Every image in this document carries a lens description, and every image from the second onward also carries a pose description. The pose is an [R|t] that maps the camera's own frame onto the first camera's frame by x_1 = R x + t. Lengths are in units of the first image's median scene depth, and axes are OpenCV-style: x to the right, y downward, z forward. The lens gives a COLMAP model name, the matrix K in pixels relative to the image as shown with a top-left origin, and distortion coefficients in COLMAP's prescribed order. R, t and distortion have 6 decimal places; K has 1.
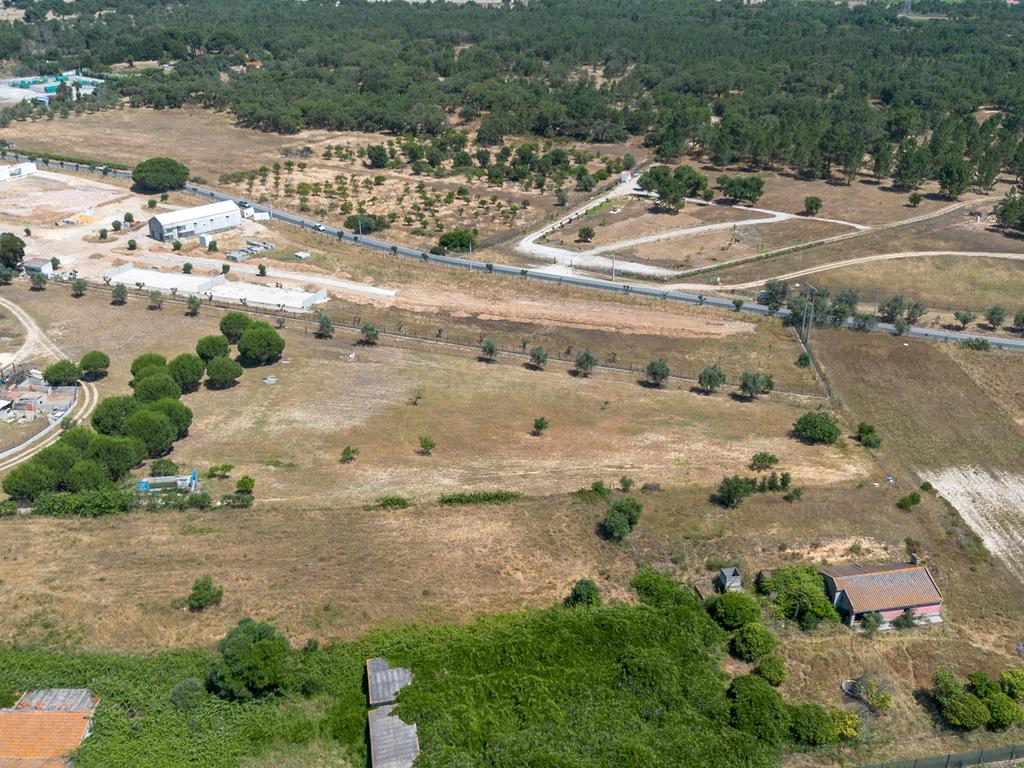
lens RADIAL K [[966.6, 0, 517.5], [0, 966.6, 386.3], [0, 0, 1]] dist [0.047660, -0.035365]
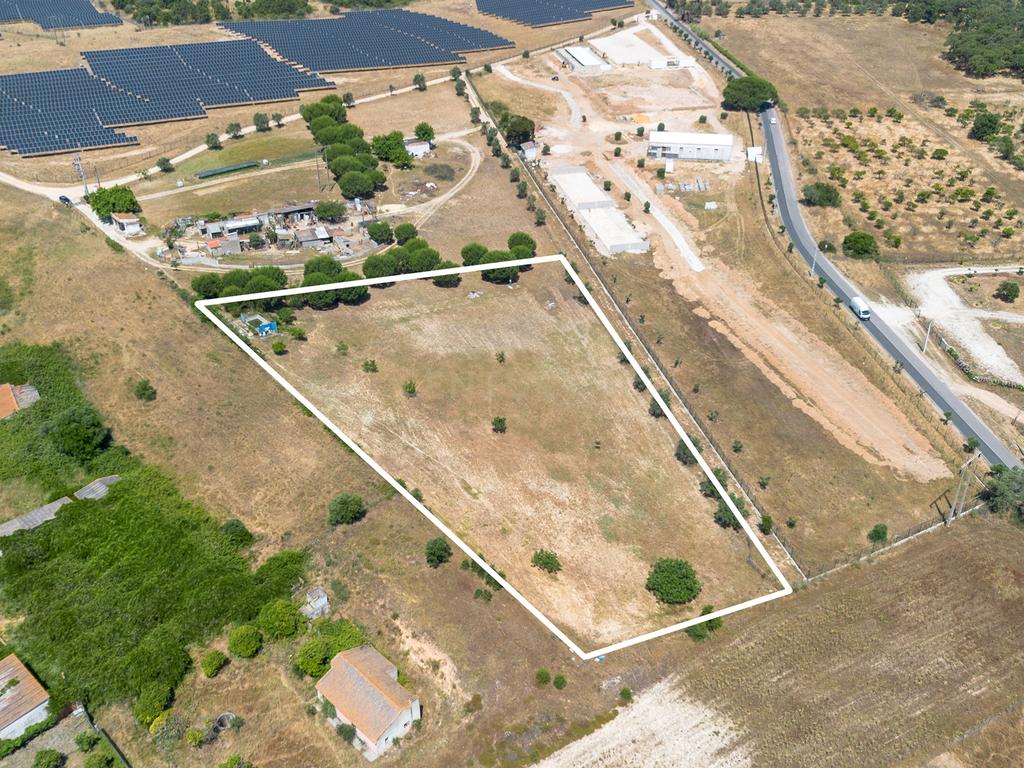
lens RADIAL K [[966.6, 0, 517.5], [0, 966.6, 386.3], [0, 0, 1]] dist [0.047660, -0.035365]
pose [[0.553130, 0.438768, -0.708188, 0.571852], [-0.346781, 0.894185, 0.283153, -0.225451], [0.757490, 0.088965, 0.646757, 0.257698]]
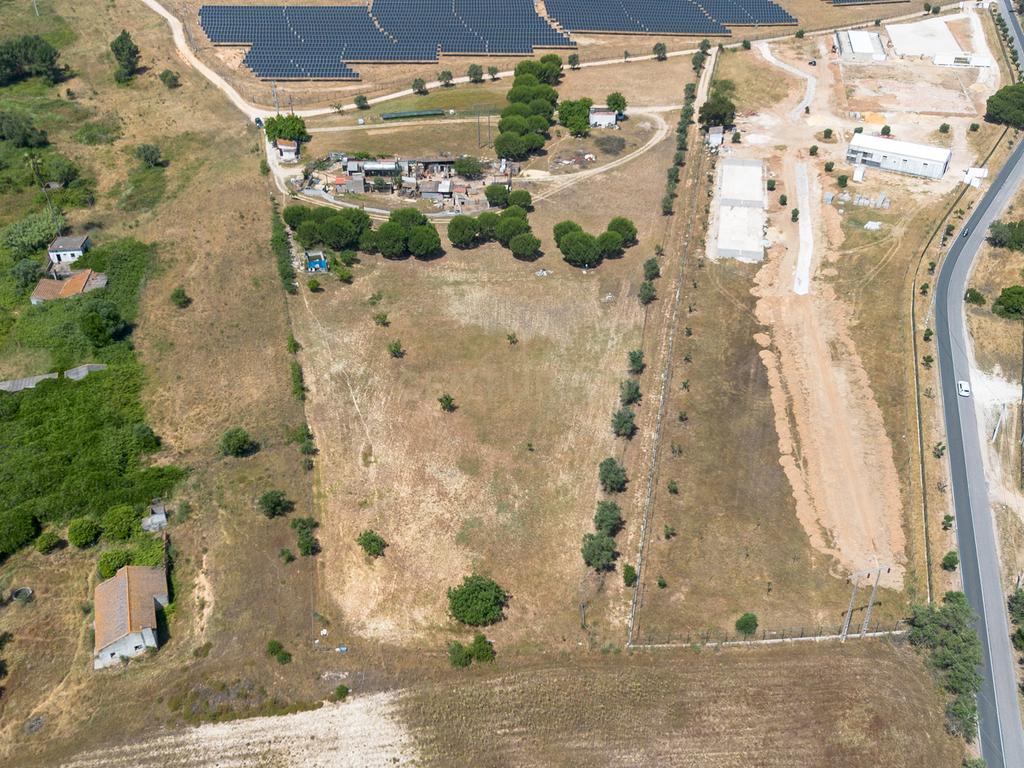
lens RADIAL K [[966.6, 0, 517.5], [0, 966.6, 386.3], [0, 0, 1]] dist [0.047660, -0.035365]
pose [[0.159171, 0.547763, -0.821353, 0.657726], [-0.408299, 0.793999, 0.450396, -0.351907], [0.898864, 0.263668, 0.350033, 0.536141]]
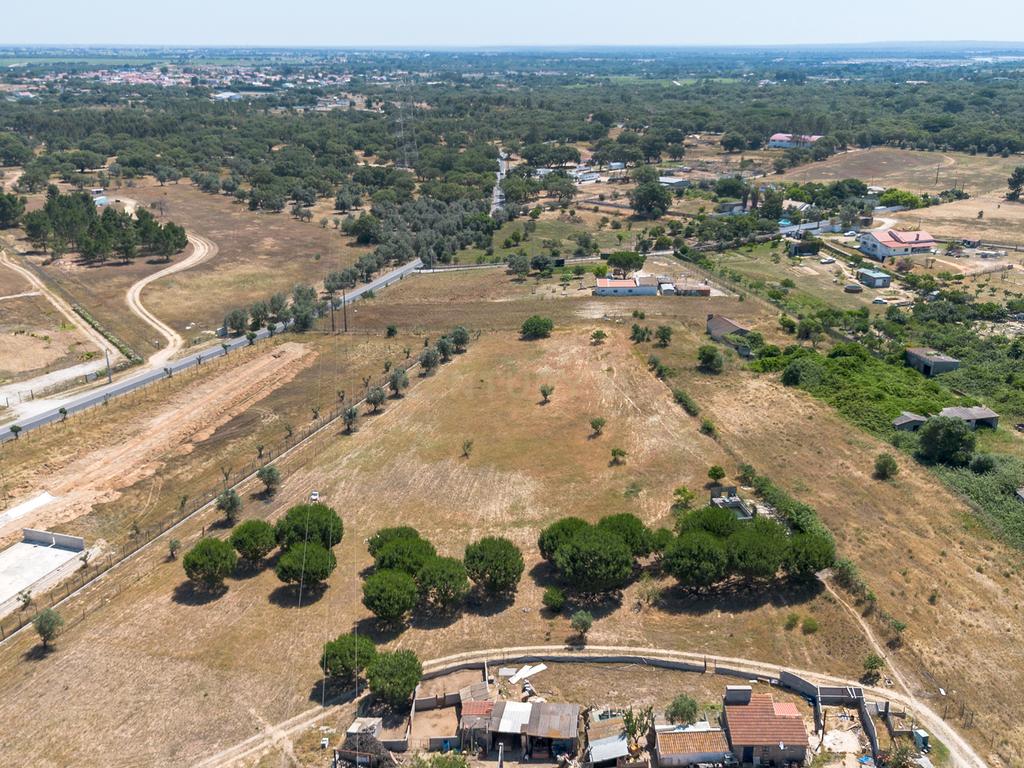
lens RADIAL K [[966.6, 0, 517.5], [0, 966.6, 386.3], [0, 0, 1]] dist [0.047660, -0.035365]
pose [[-0.034436, -0.327263, 0.944306, -0.799415], [0.414531, 0.855078, 0.311457, -0.254543], [-0.909383, 0.402169, 0.106215, 0.689150]]
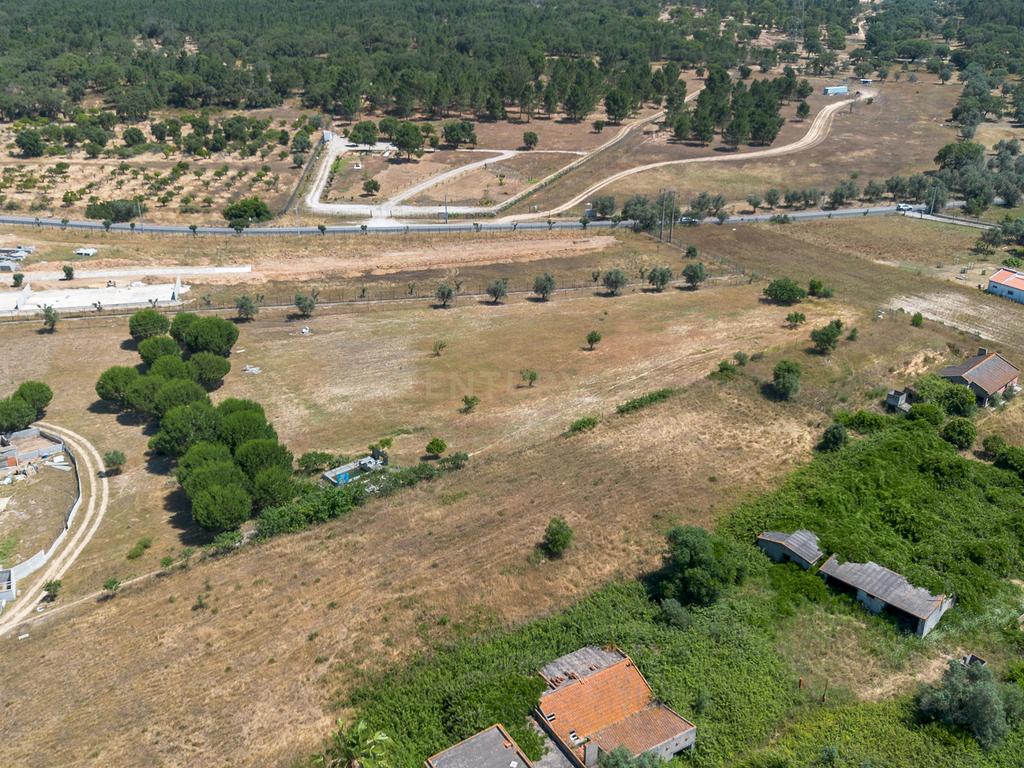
lens RADIAL K [[966.6, 0, 517.5], [0, 966.6, 386.3], [0, 0, 1]] dist [0.047660, -0.035365]
pose [[0.840629, -0.229174, 0.490736, -0.427139], [0.221093, 0.972337, 0.075351, -0.004658], [-0.494430, 0.045156, 0.868044, 0.112971]]
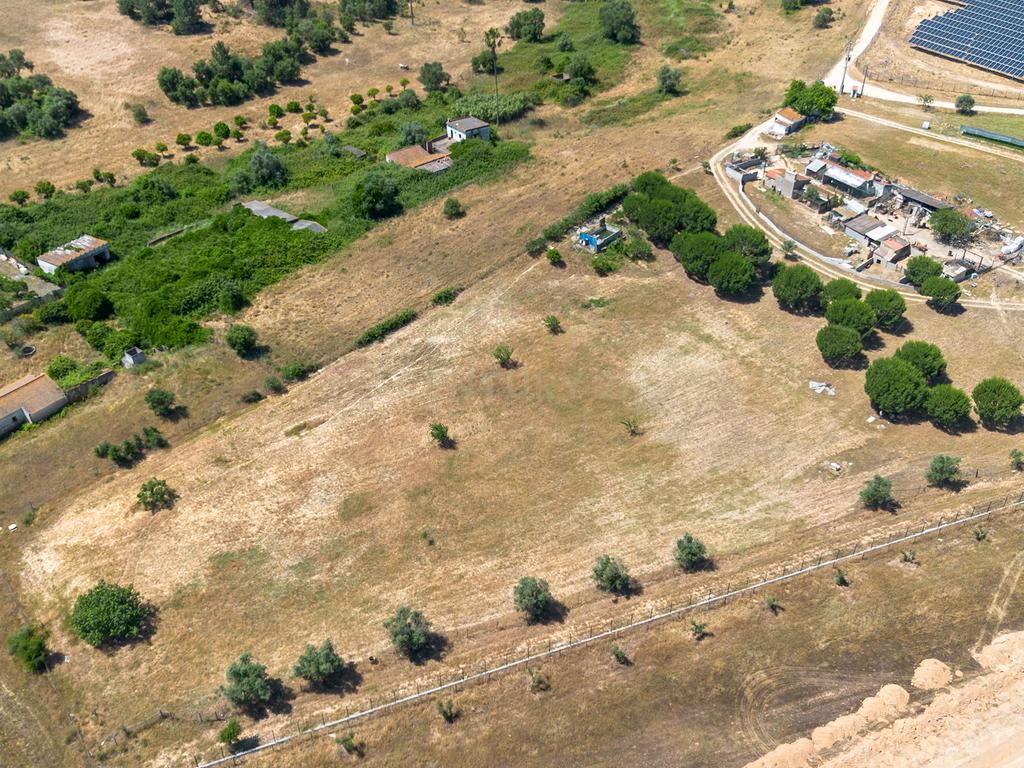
lens RADIAL K [[957.9, 0, 516.9], [0, 957.9, 383.7], [0, 0, 1]] dist [0.016526, -0.005301]
pose [[-0.744005, 0.403334, -0.532708, 0.293832], [-0.273343, 0.543770, 0.793472, -0.485251], [0.609705, 0.735960, -0.294319, 0.946263]]
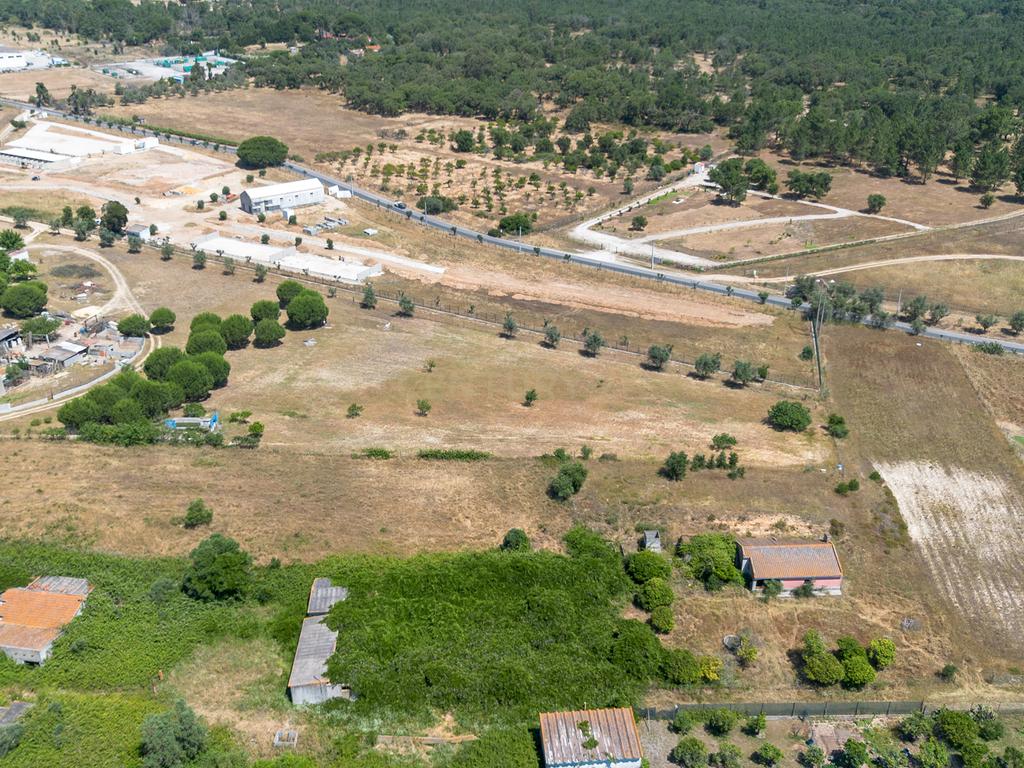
lens RADIAL K [[966.6, 0, 517.5], [0, 966.6, 386.3], [0, 0, 1]] dist [0.047660, -0.035365]
pose [[0.989340, 0.063410, -0.131094, 0.115017], [-0.061096, 0.997898, 0.021605, 0.004497], [0.132188, -0.013366, 0.991135, -0.065719]]
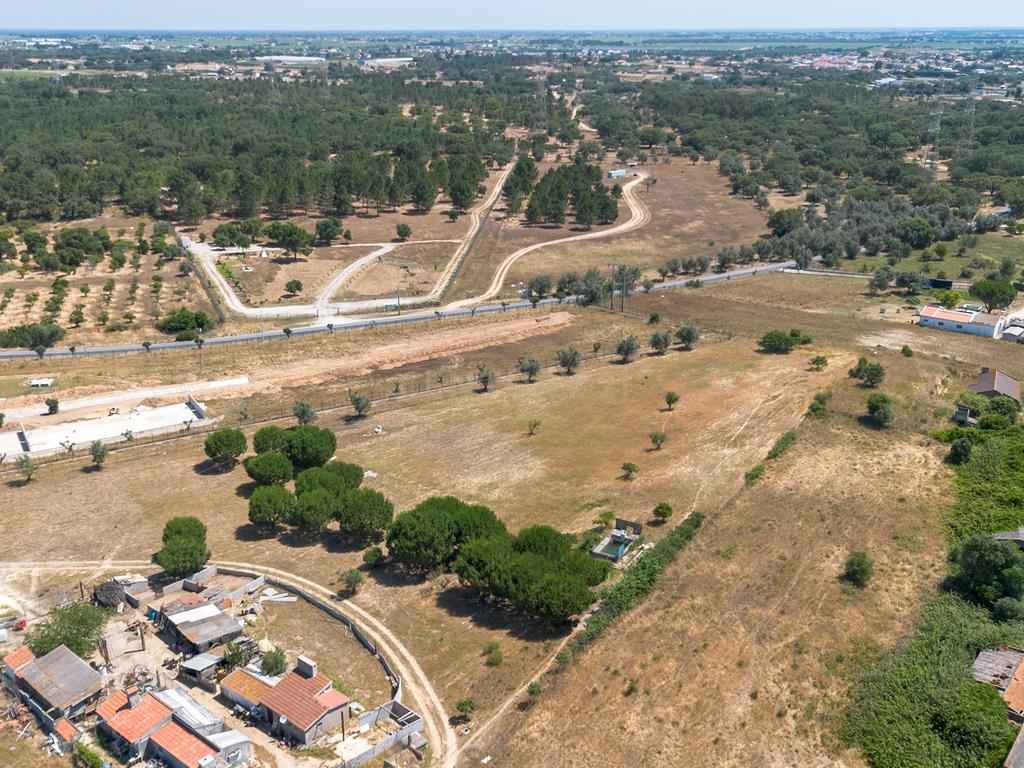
lens RADIAL K [[966.6, 0, 517.5], [0, 966.6, 386.3], [0, 0, 1]] dist [0.047660, -0.035365]
pose [[0.610085, -0.270087, 0.744882, -0.679662], [0.326357, 0.942316, 0.074376, -0.085258], [-0.722002, 0.197721, 0.663038, 0.302235]]
